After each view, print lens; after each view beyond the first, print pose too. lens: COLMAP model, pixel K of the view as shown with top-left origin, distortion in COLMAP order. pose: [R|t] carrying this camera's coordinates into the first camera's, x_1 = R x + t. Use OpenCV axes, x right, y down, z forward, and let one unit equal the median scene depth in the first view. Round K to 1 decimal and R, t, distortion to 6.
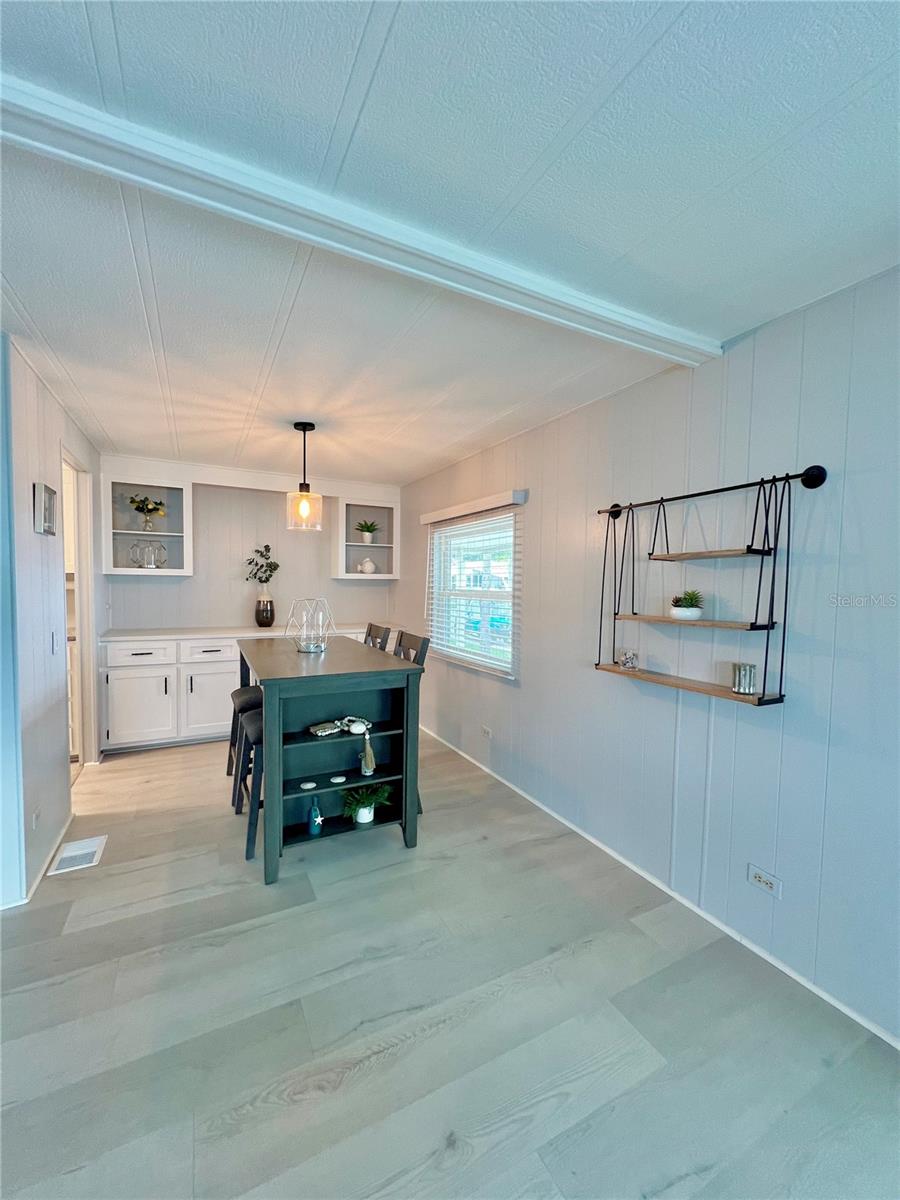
lens RADIAL K [[480.3, 0, 450.9], [0, 480.3, 602.6], [0, 0, 1]] dist [-0.001207, 0.000328]
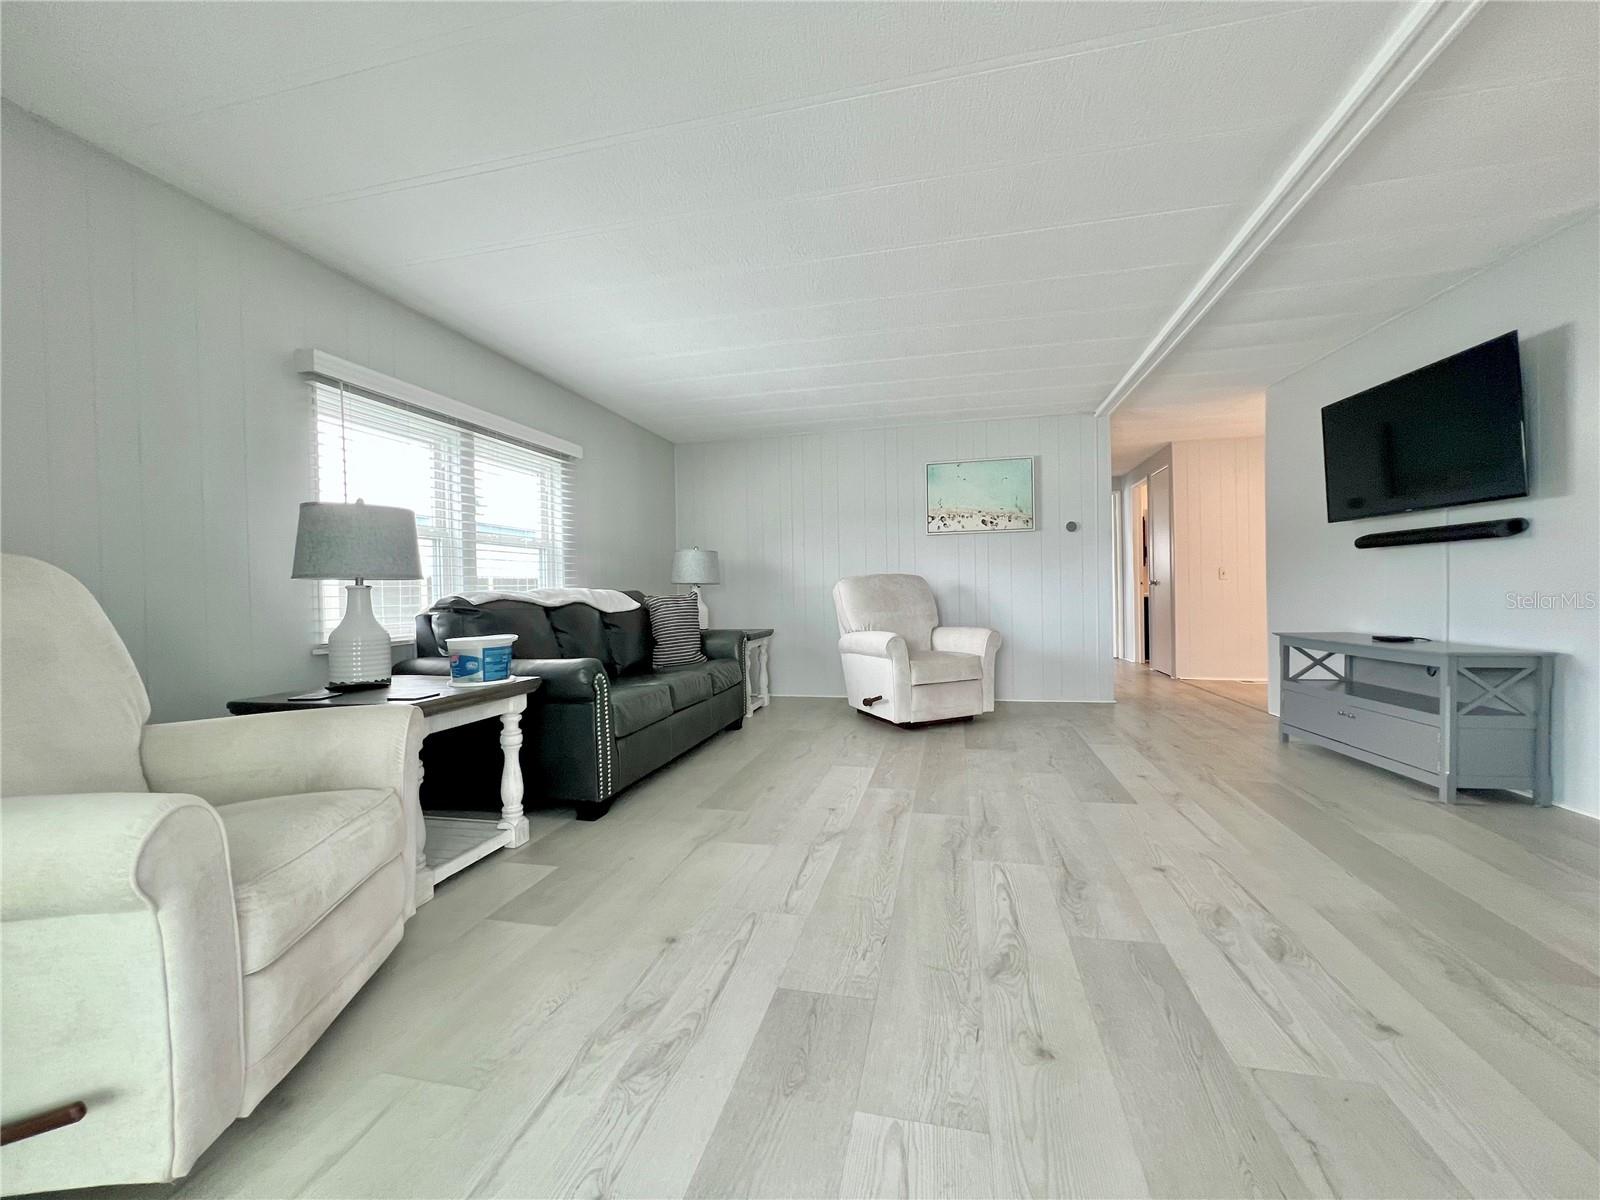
lens RADIAL K [[640.4, 0, 805.4], [0, 640.4, 599.6], [0, 0, 1]] dist [-0.001207, 0.000328]
pose [[-0.655363, 0.004451, -0.755301, 0.607356], [-0.027248, 0.999192, 0.029531, 0.149930], [0.754823, 0.039934, -0.654712, 0.378644]]
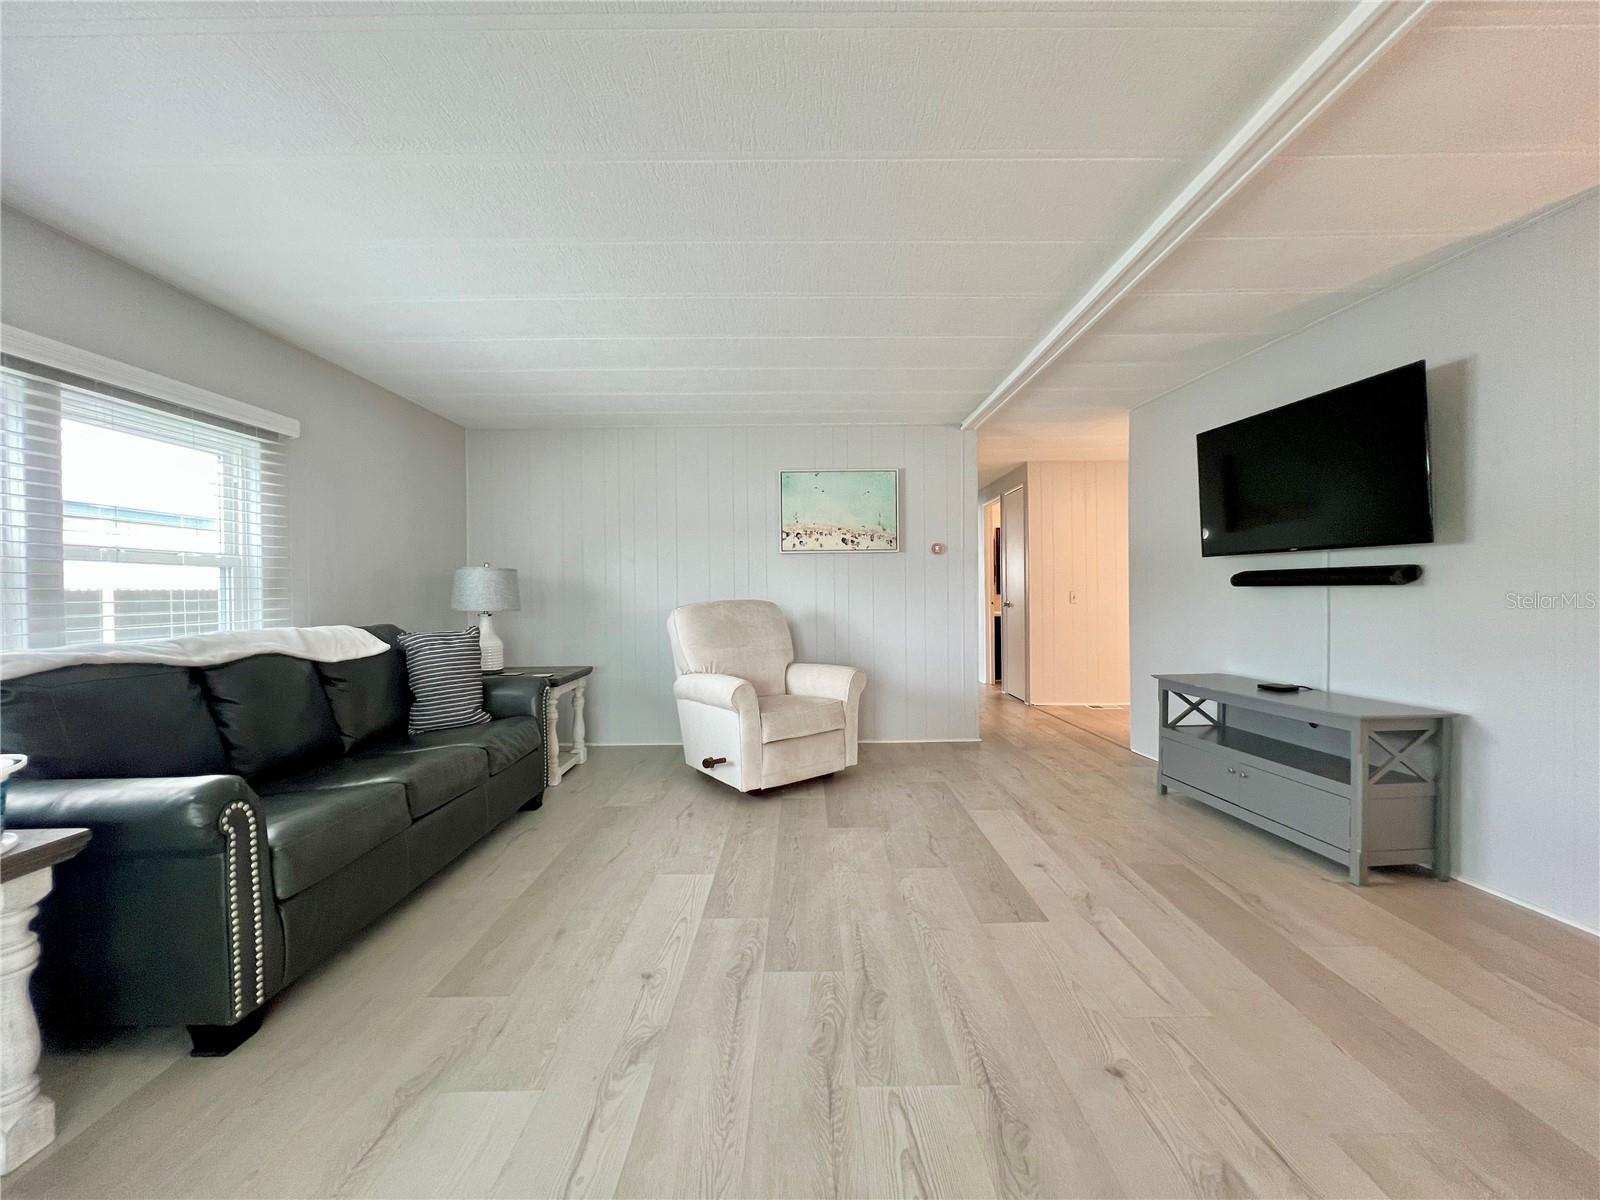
lens RADIAL K [[640.4, 0, 805.2], [0, 640.4, 601.2], [0, 0, 1]] dist [-0.001207, 0.000328]
pose [[-0.463153, -0.001091, -0.886278, 0.364592], [-0.038004, 0.999104, 0.018630, 0.094841], [0.885463, 0.042311, -0.462779, 0.222958]]
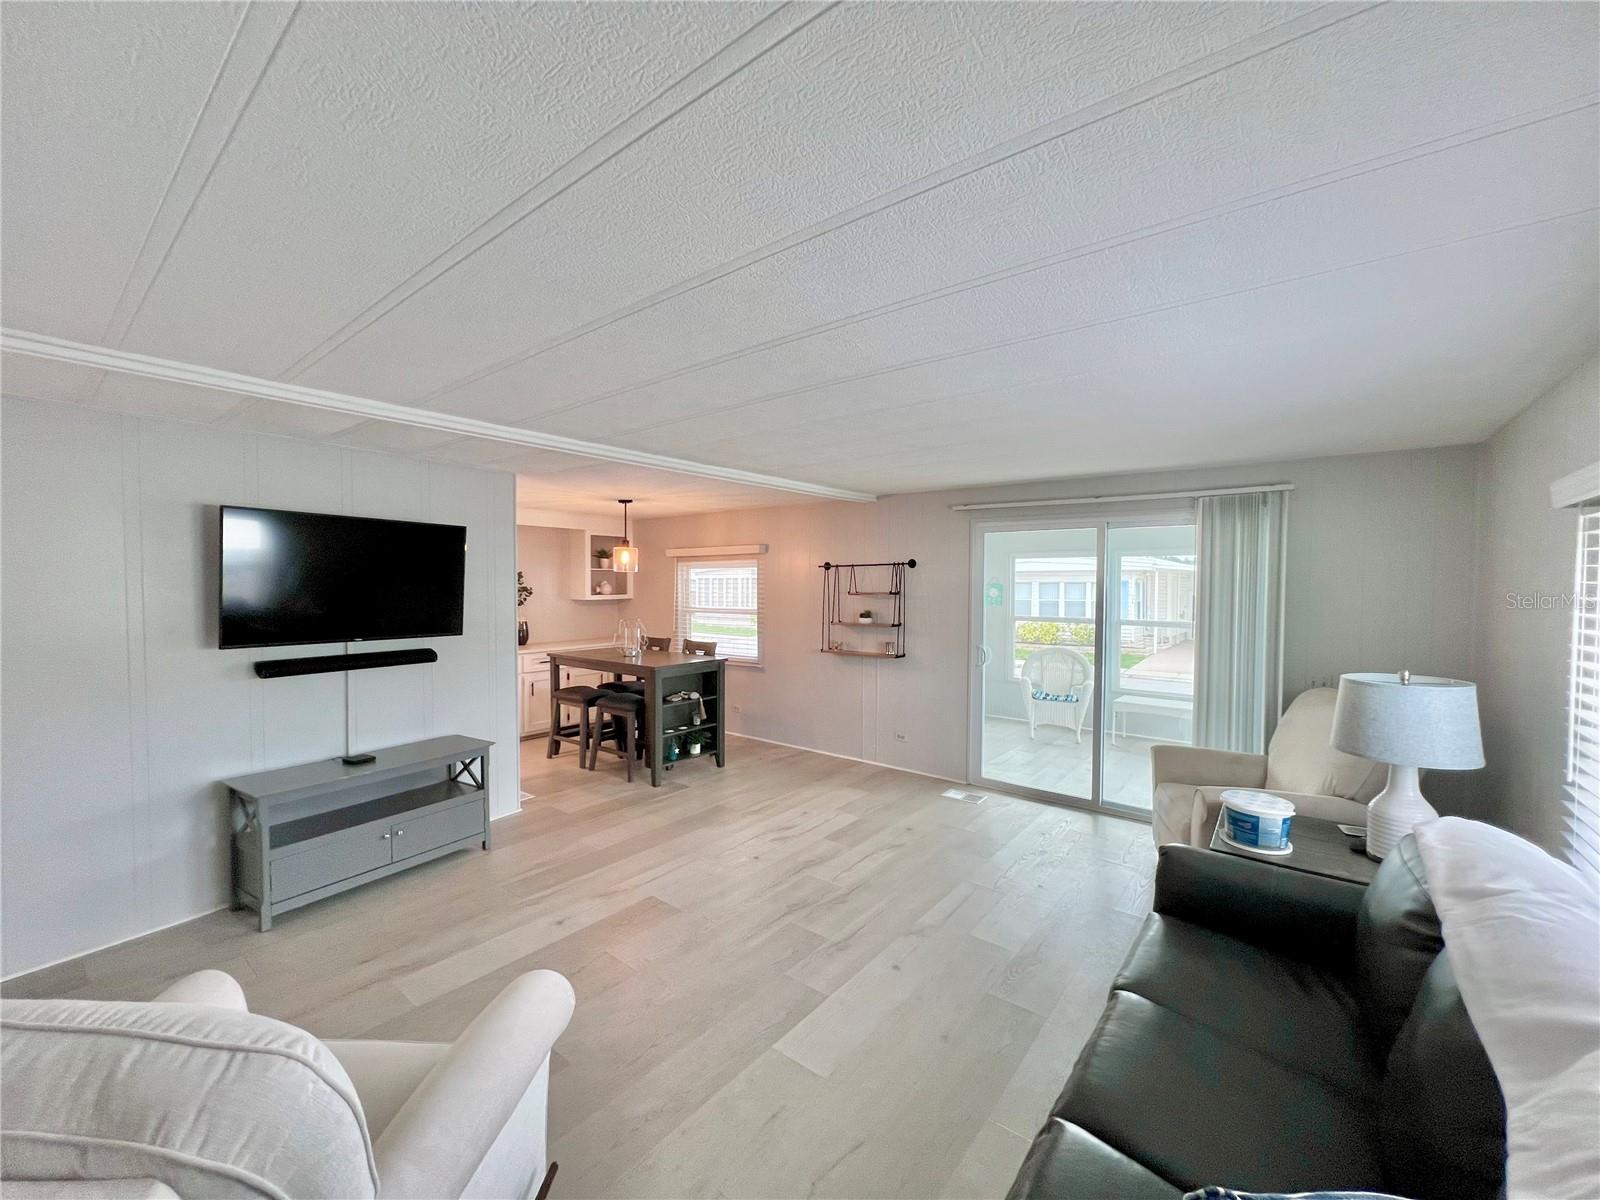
lens RADIAL K [[640.4, 0, 800.1], [0, 640.4, 595.3], [0, 0, 1]] dist [-0.001207, 0.000328]
pose [[0.916541, -0.021693, 0.399353, -0.603678], [0.029968, 0.999446, -0.014488, -0.037953], [-0.398817, 0.025247, 0.916683, -0.988667]]
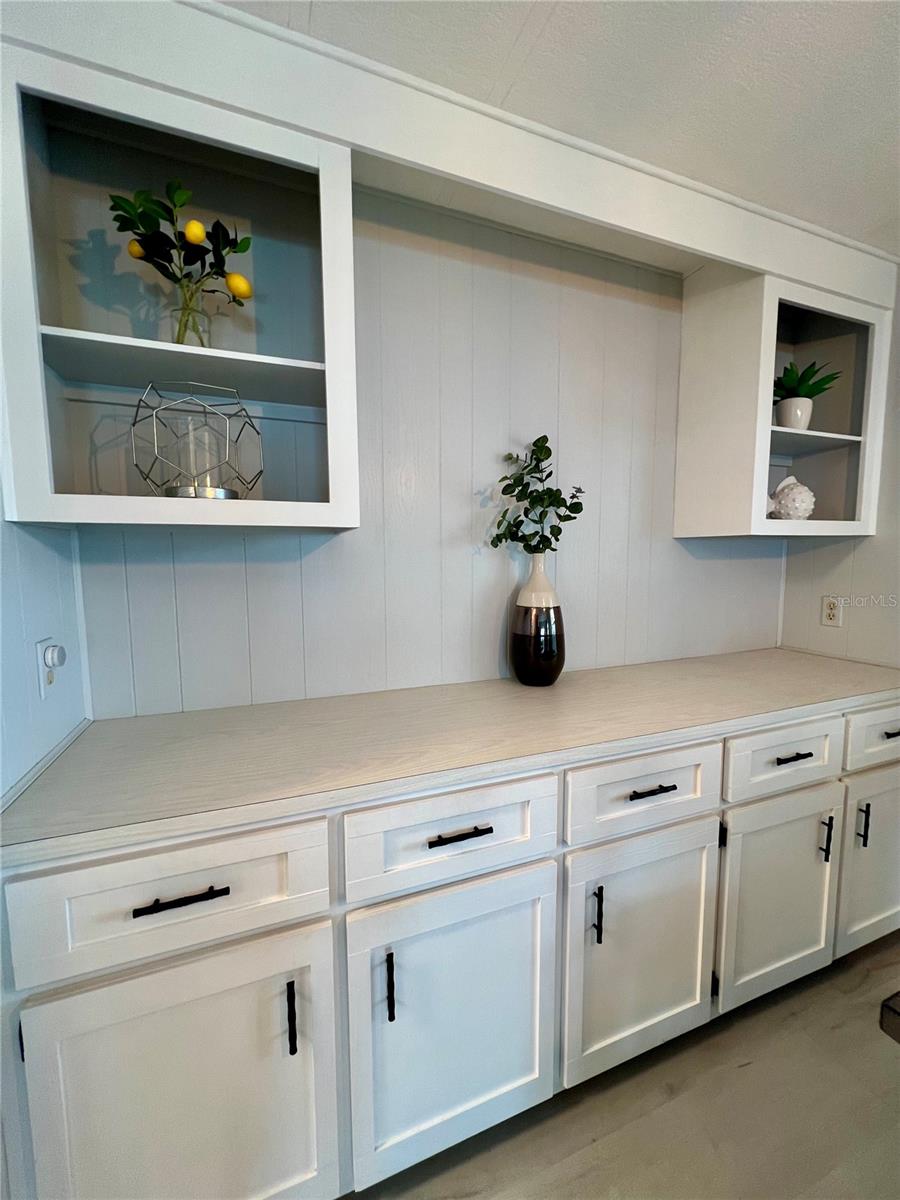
lens RADIAL K [[482.2, 0, 451.3], [0, 482.2, 605.3], [0, 0, 1]] dist [-0.003536, 0.000941]
pose [[0.993225, -0.013639, -0.115401, -0.643245], [0.019307, 0.998654, 0.048144, -0.034675], [0.114589, -0.050046, 0.992152, 1.040581]]
